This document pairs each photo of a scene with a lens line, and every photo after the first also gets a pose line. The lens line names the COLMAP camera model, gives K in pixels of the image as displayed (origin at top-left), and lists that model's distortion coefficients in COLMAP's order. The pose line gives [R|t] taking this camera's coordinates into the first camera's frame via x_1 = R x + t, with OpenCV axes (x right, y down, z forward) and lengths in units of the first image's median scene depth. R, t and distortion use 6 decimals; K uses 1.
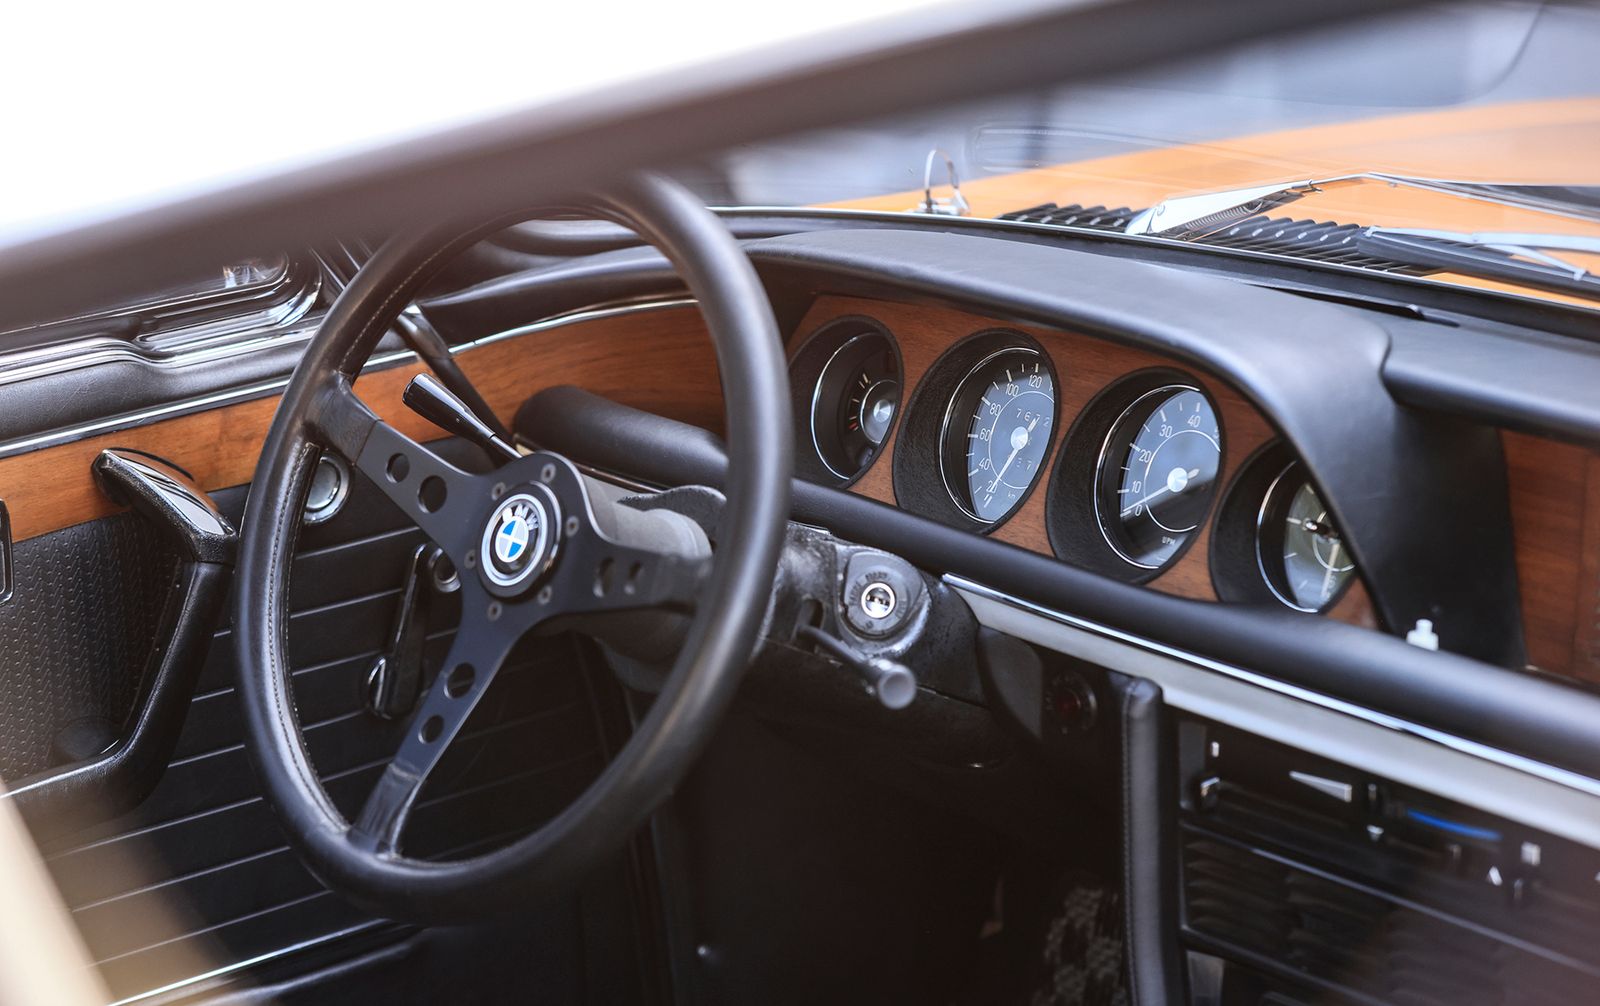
lens RADIAL K [[4098.1, 0, 800.0], [0, 4098.1, 503.0], [0, 0, 1]] dist [-0.005487, 0.483981]
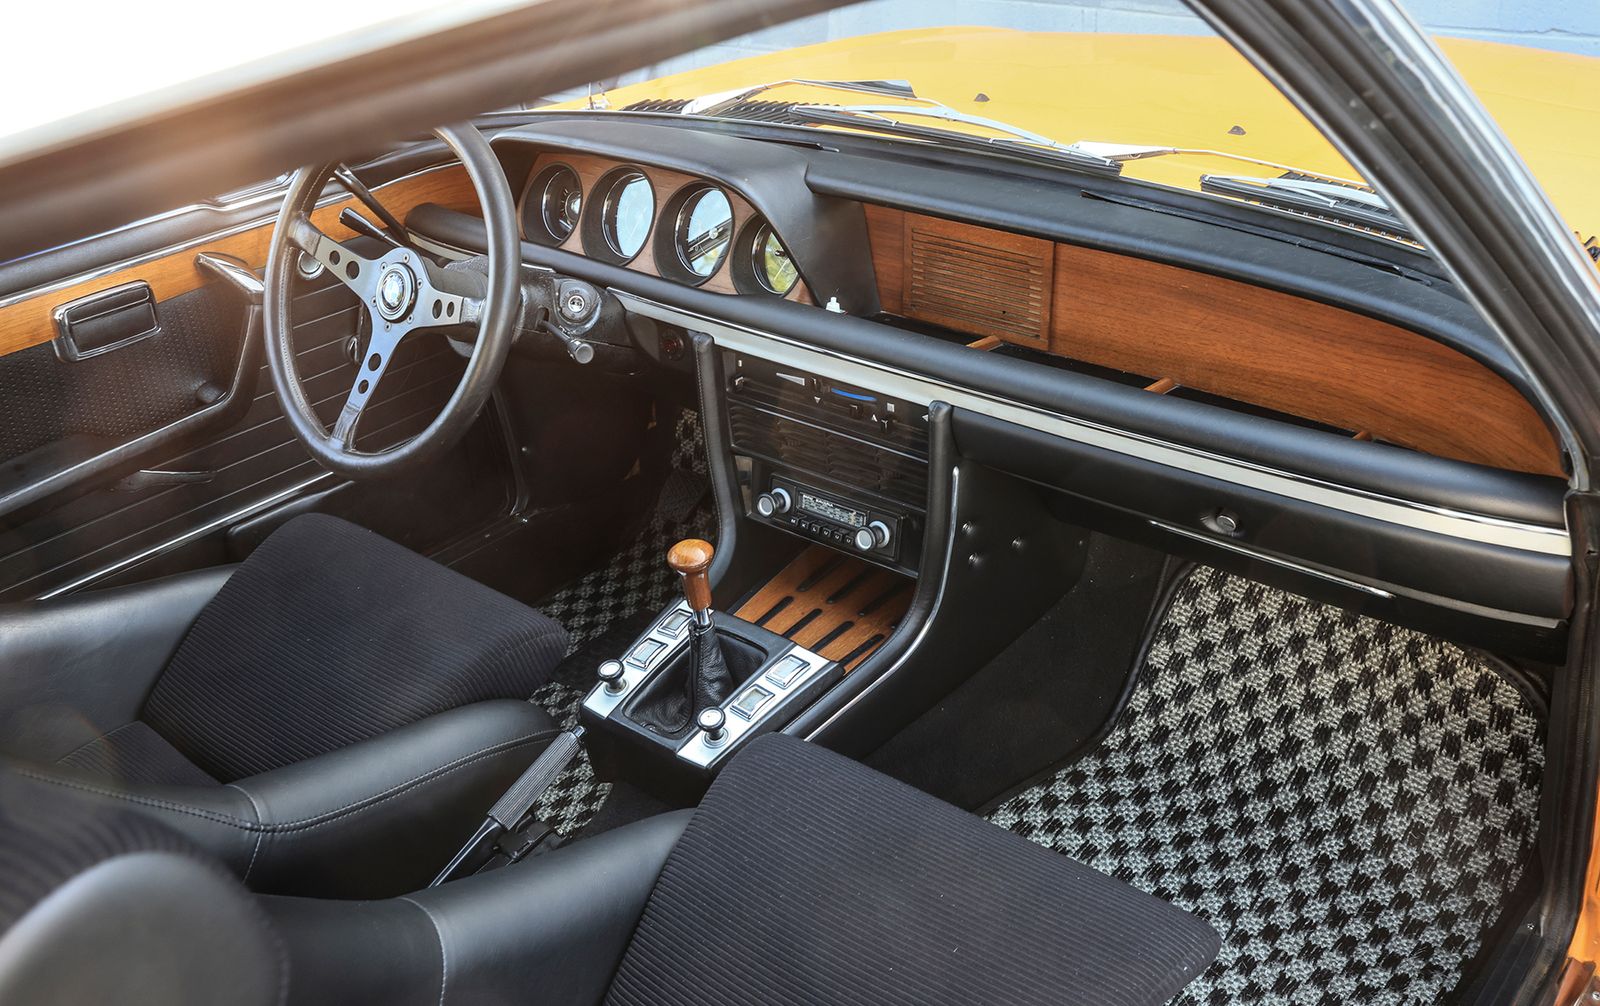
lens RADIAL K [[1594.3, 0, 800.0], [0, 1594.3, 503.0], [0, 0, 1]] dist [0.012836, 0.009689]
pose [[0.987742, -0.095824, 0.123225, 0.021690], [0.071979, 0.980068, 0.185164, -0.019334], [-0.138512, -0.174025, 0.974951, 0.165252]]
